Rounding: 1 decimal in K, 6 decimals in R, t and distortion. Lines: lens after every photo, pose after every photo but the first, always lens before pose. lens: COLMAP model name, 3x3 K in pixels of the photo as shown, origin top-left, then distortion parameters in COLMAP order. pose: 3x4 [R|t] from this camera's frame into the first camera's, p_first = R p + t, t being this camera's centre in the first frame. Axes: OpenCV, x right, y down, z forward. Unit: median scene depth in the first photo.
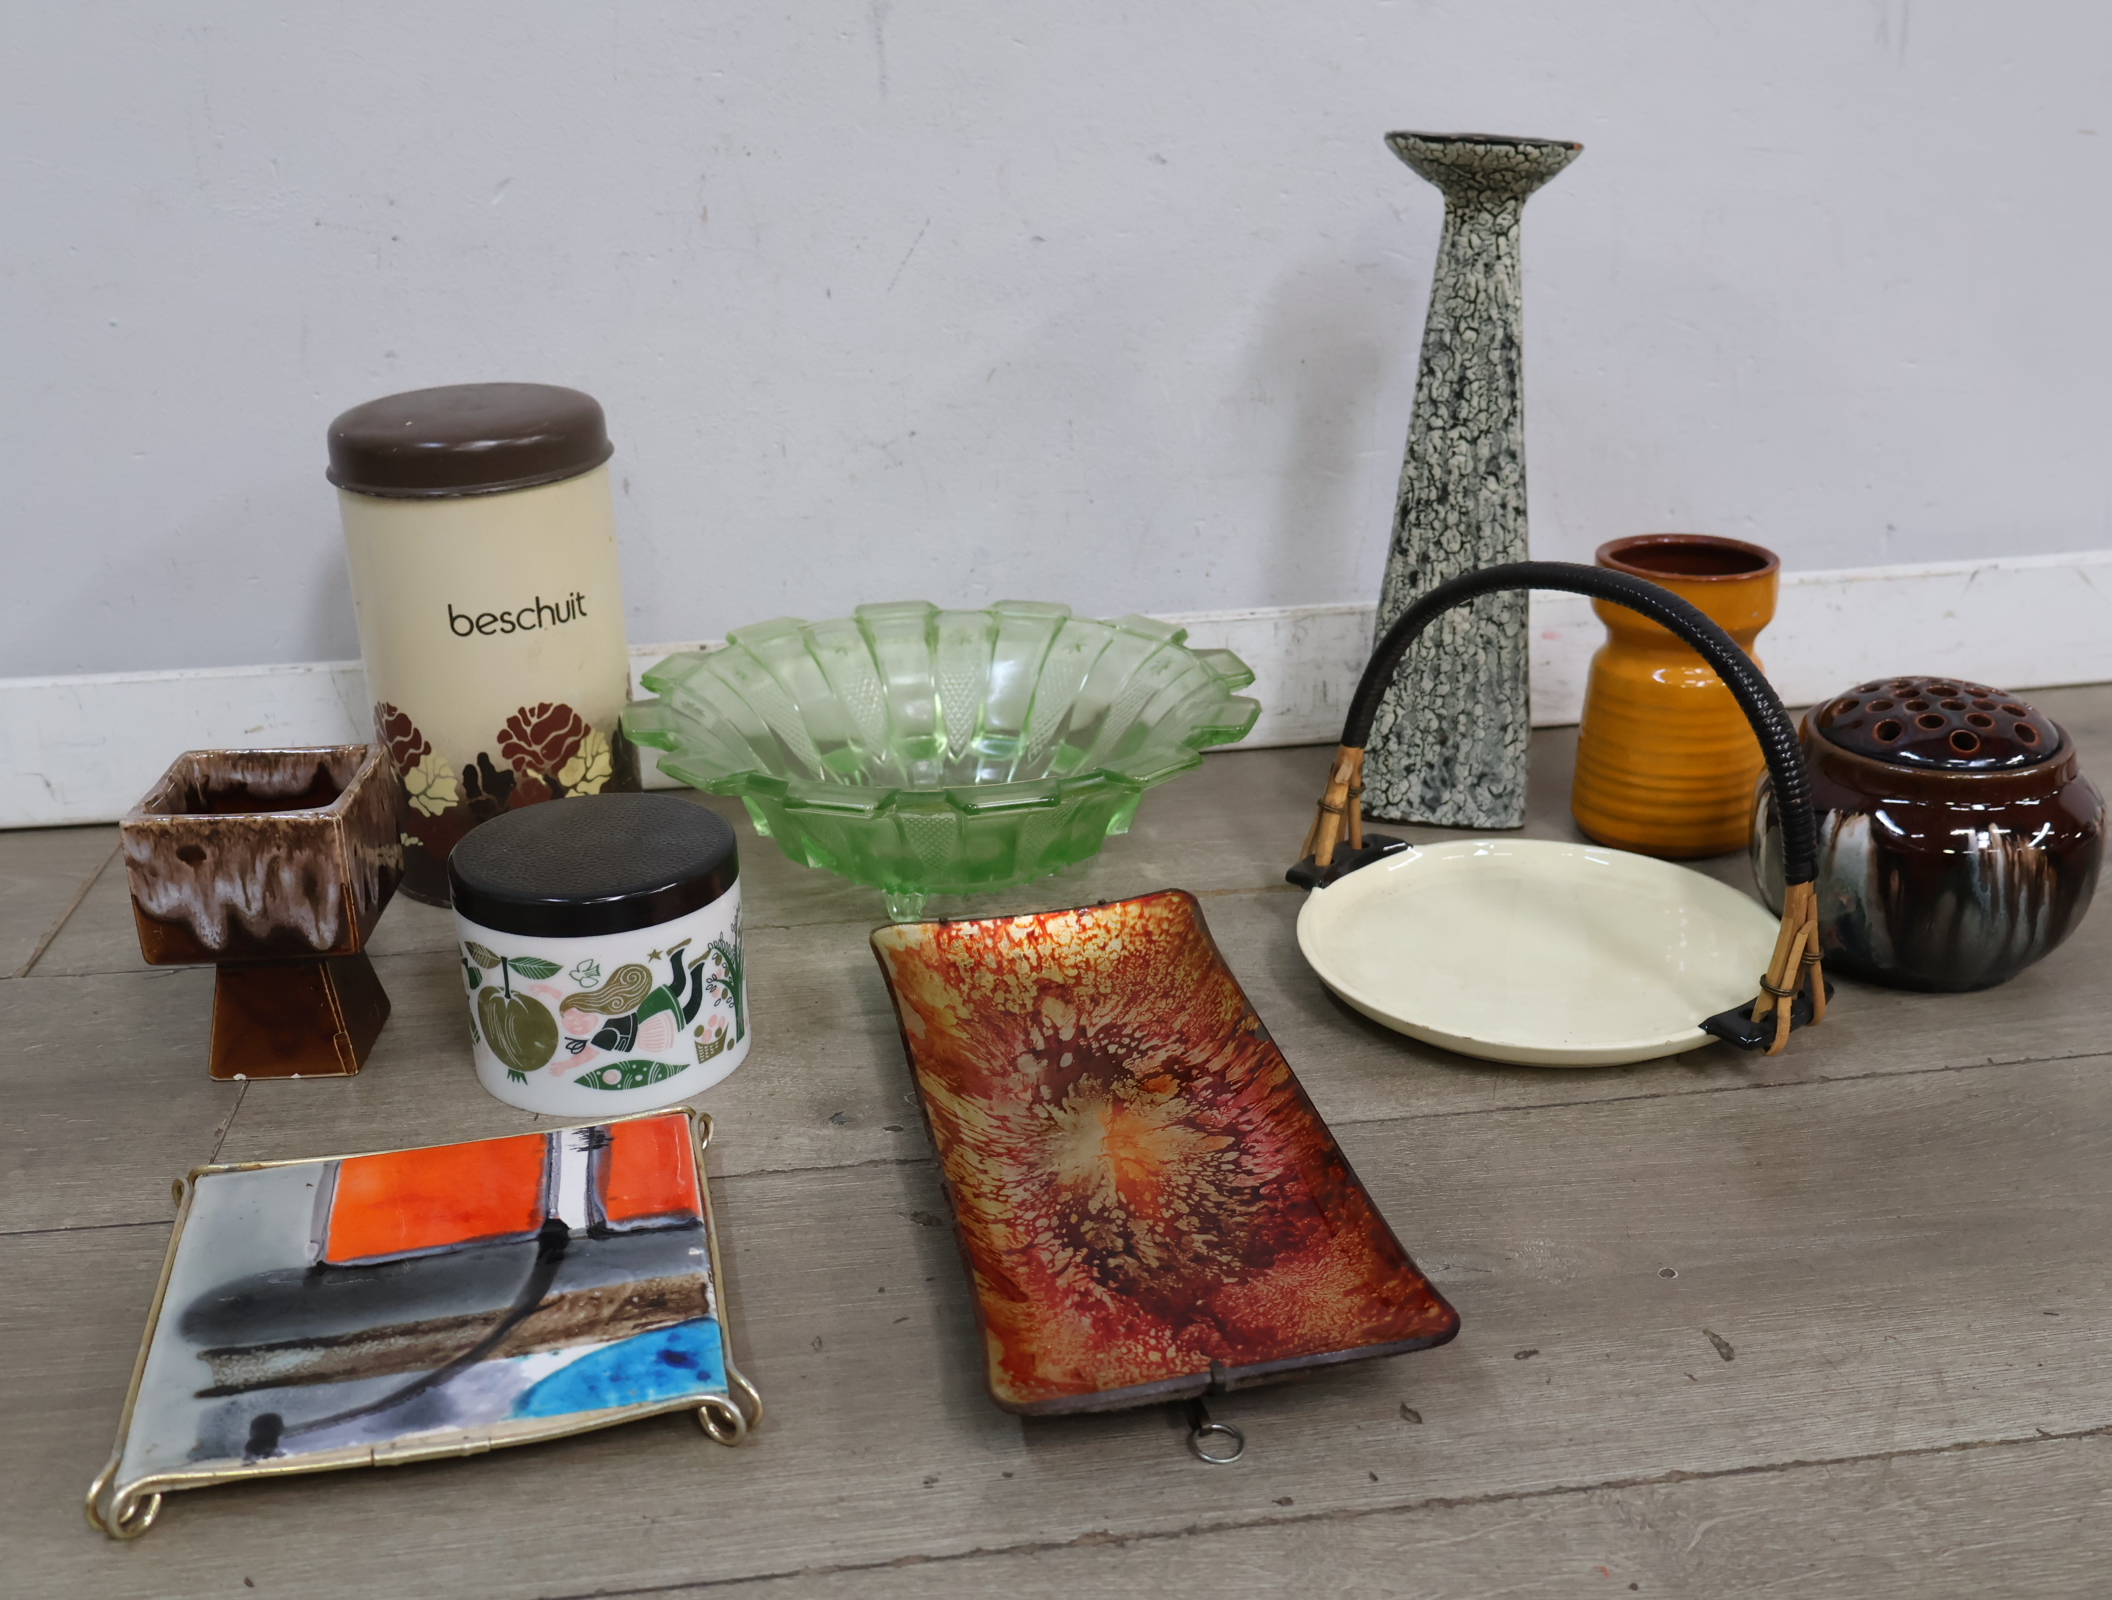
lens RADIAL K [[2256.3, 0, 1066.6], [0, 2256.3, 801.6], [0, 0, 1]] dist [0.011026, 0.000000]
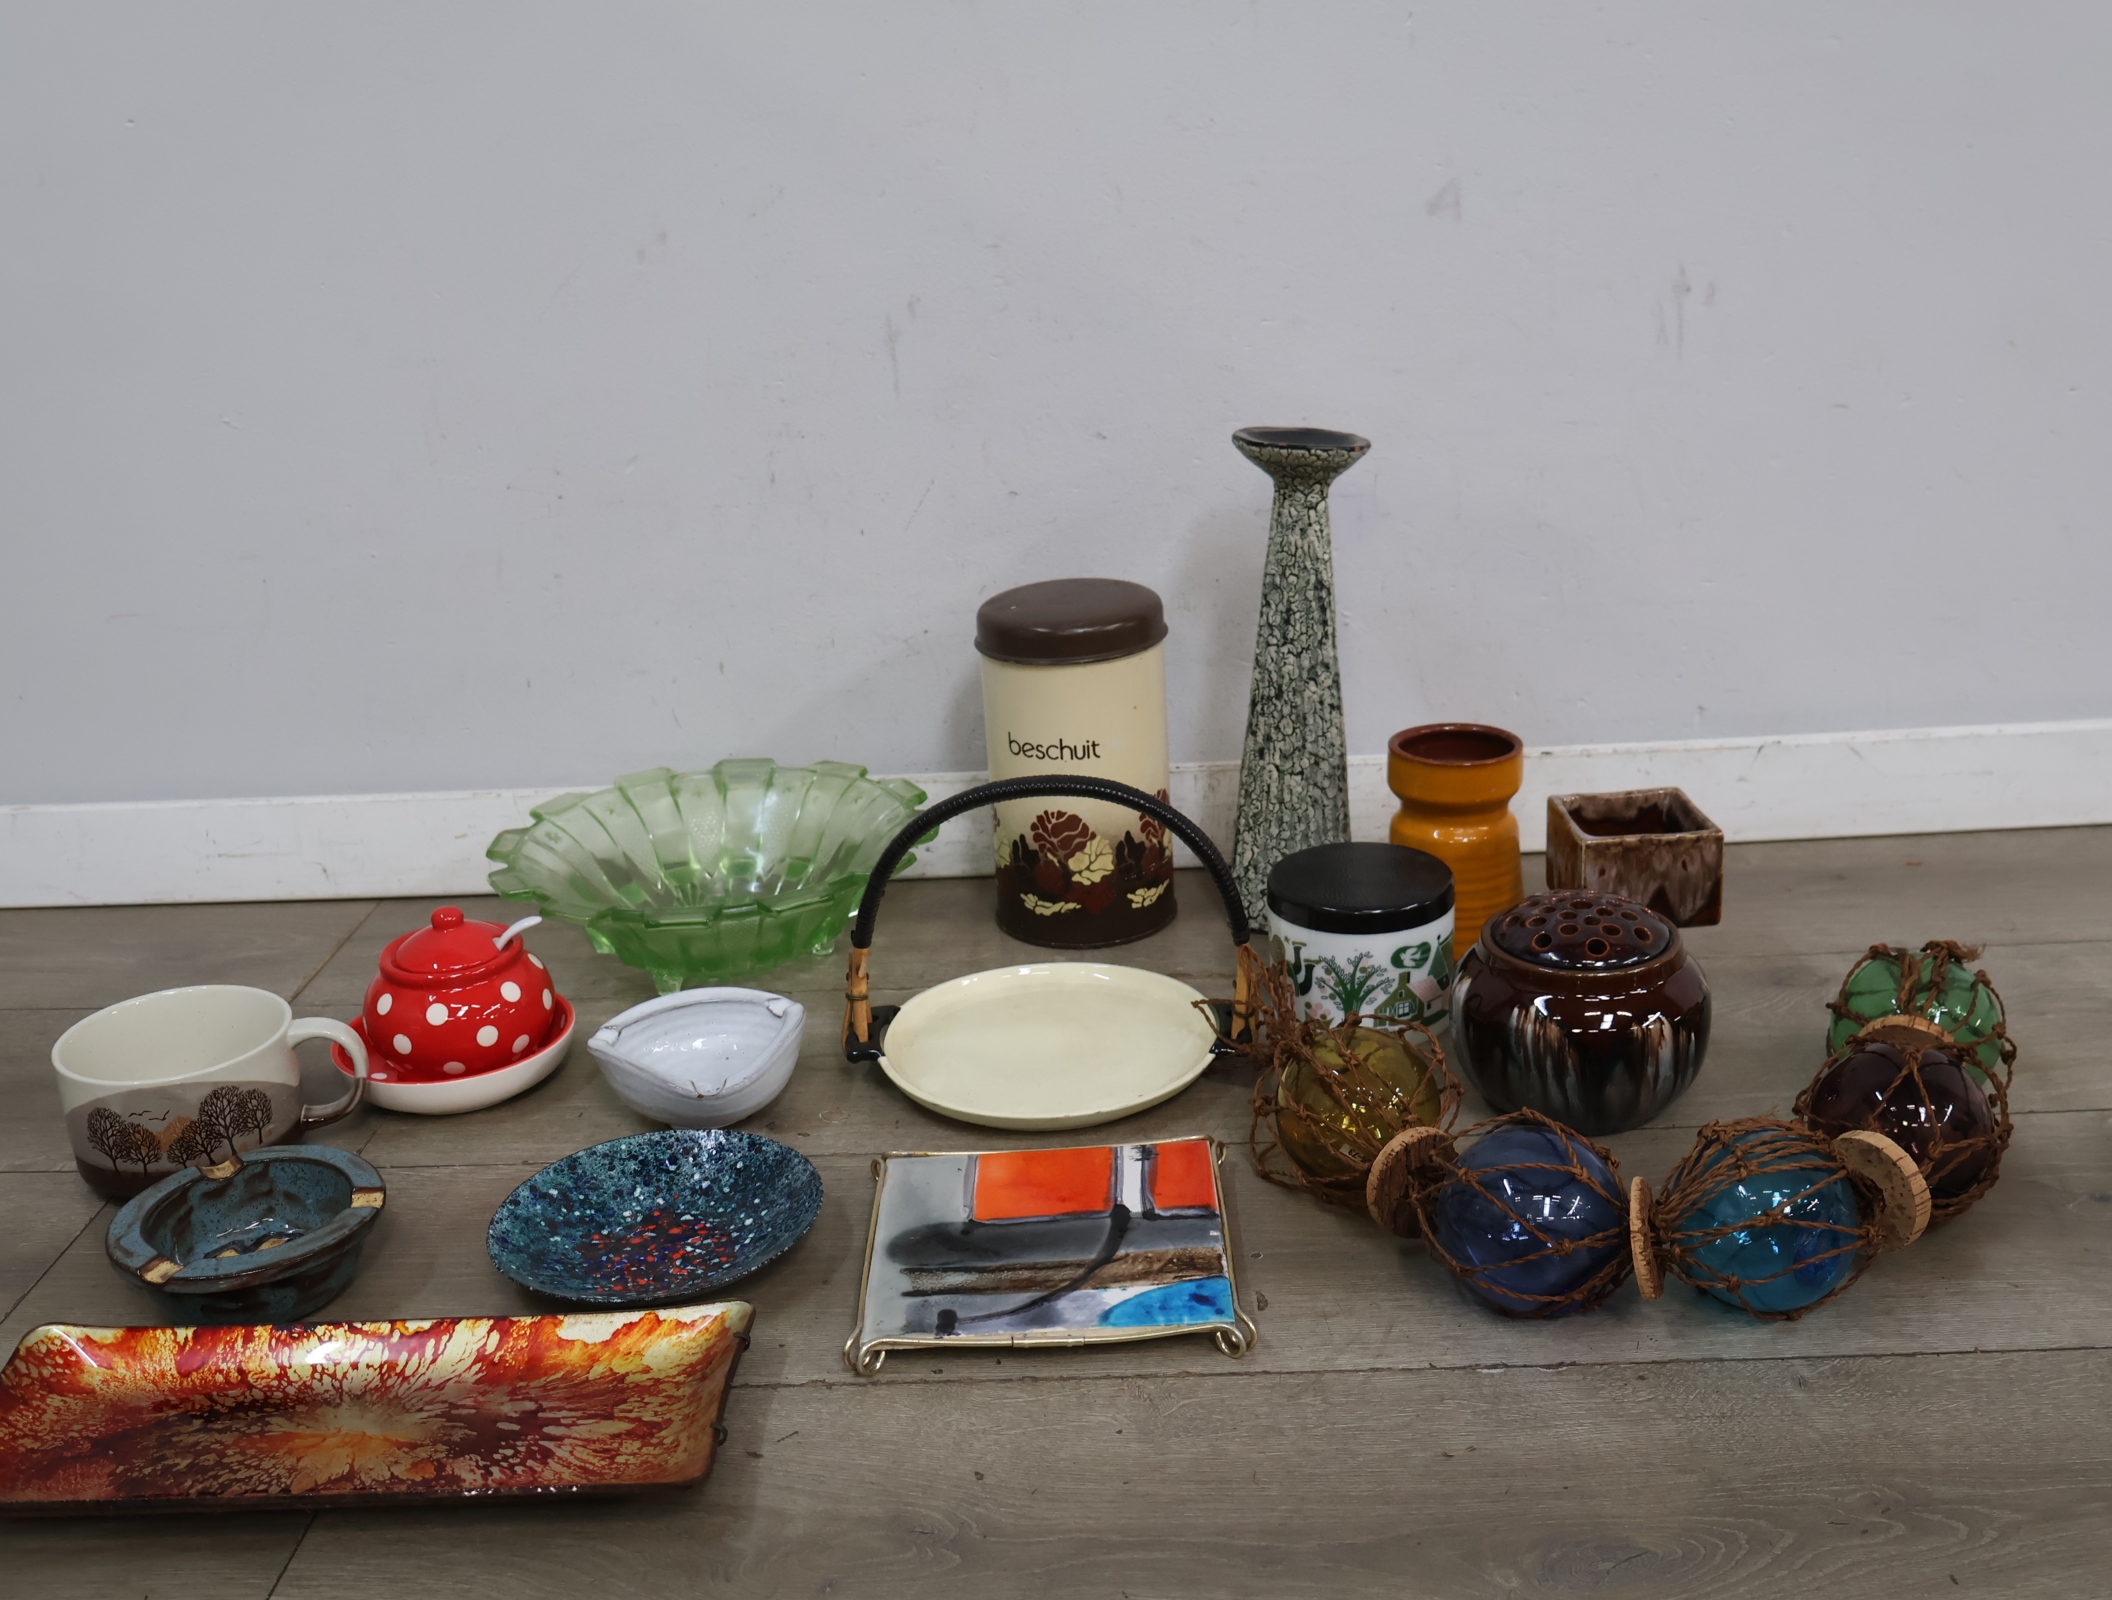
lens RADIAL K [[2256.3, 0, 1056.3], [0, 2256.3, 781.3], [0, 0, 1]] dist [0.011026, 0.000000]
pose [[0.984567, 0.025219, -0.173181, 0.279388], [-0.030028, 0.999231, -0.025206, -0.046109], [0.172412, 0.030018, 0.984567, -0.366197]]
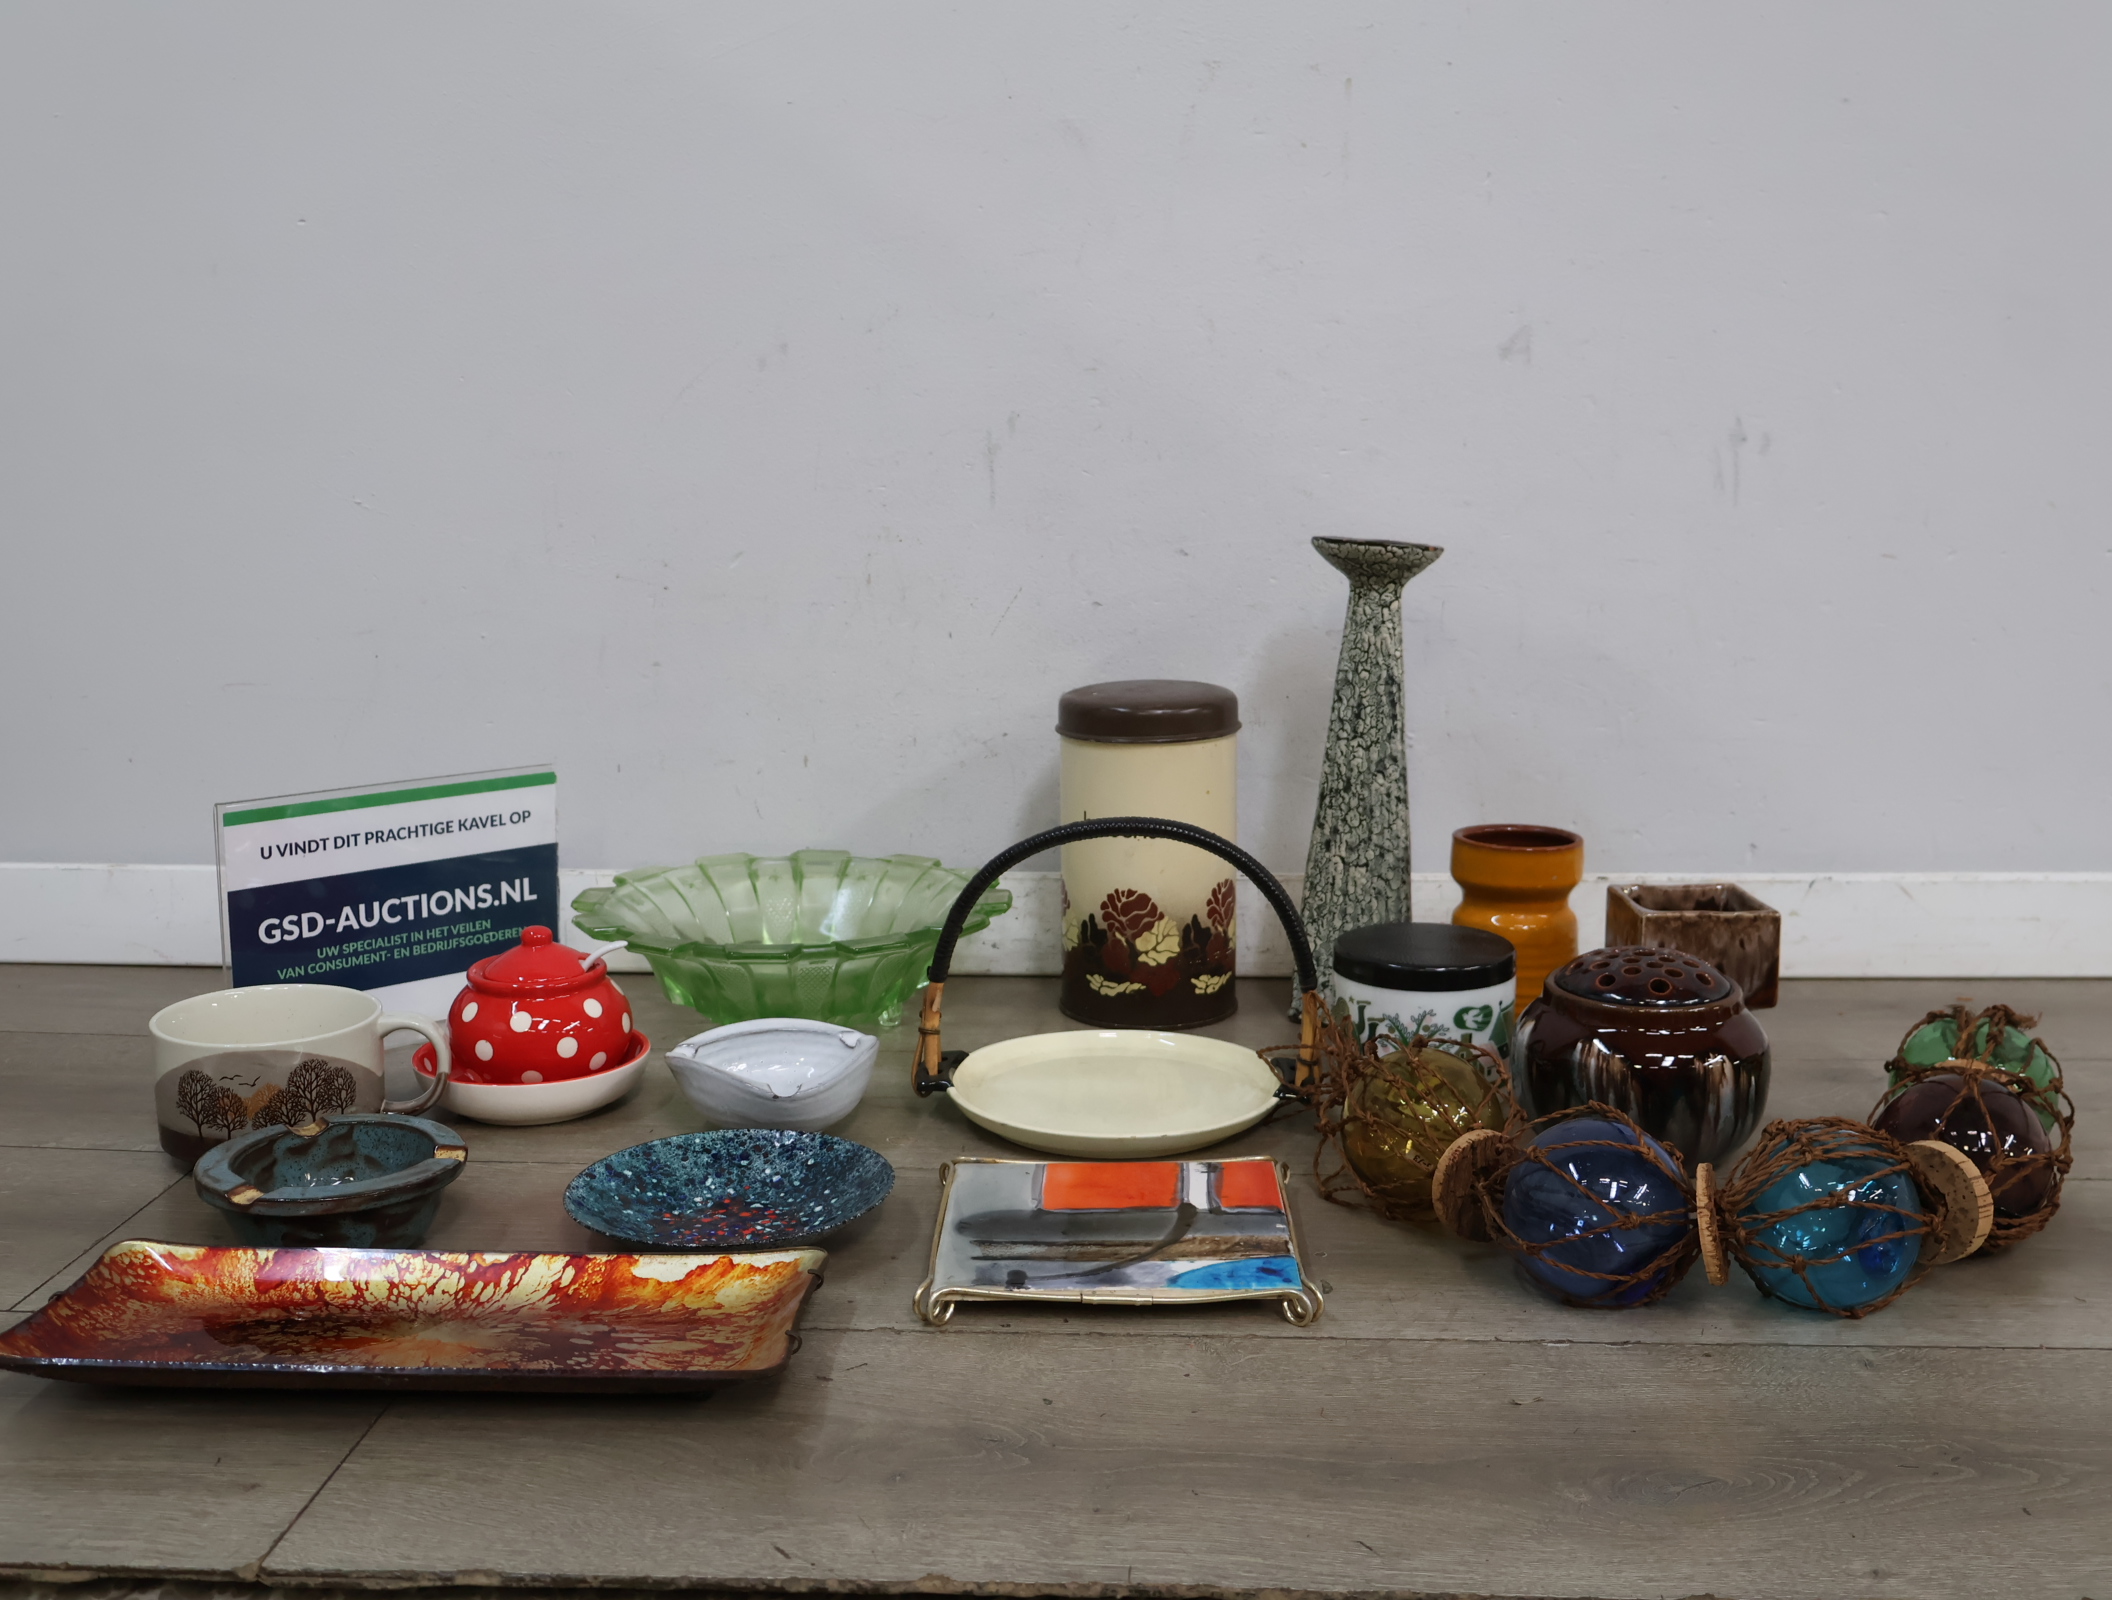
lens RADIAL K [[2256.3, 0, 1055.0], [0, 2256.3, 777.7], [0, 0, 1]] dist [0.011026, 0.000000]
pose [[0.980673, 0.047789, -0.189730, 0.262318], [-0.083166, 0.979564, -0.183135, 0.135468], [0.177101, 0.195374, 0.964606, -0.399719]]
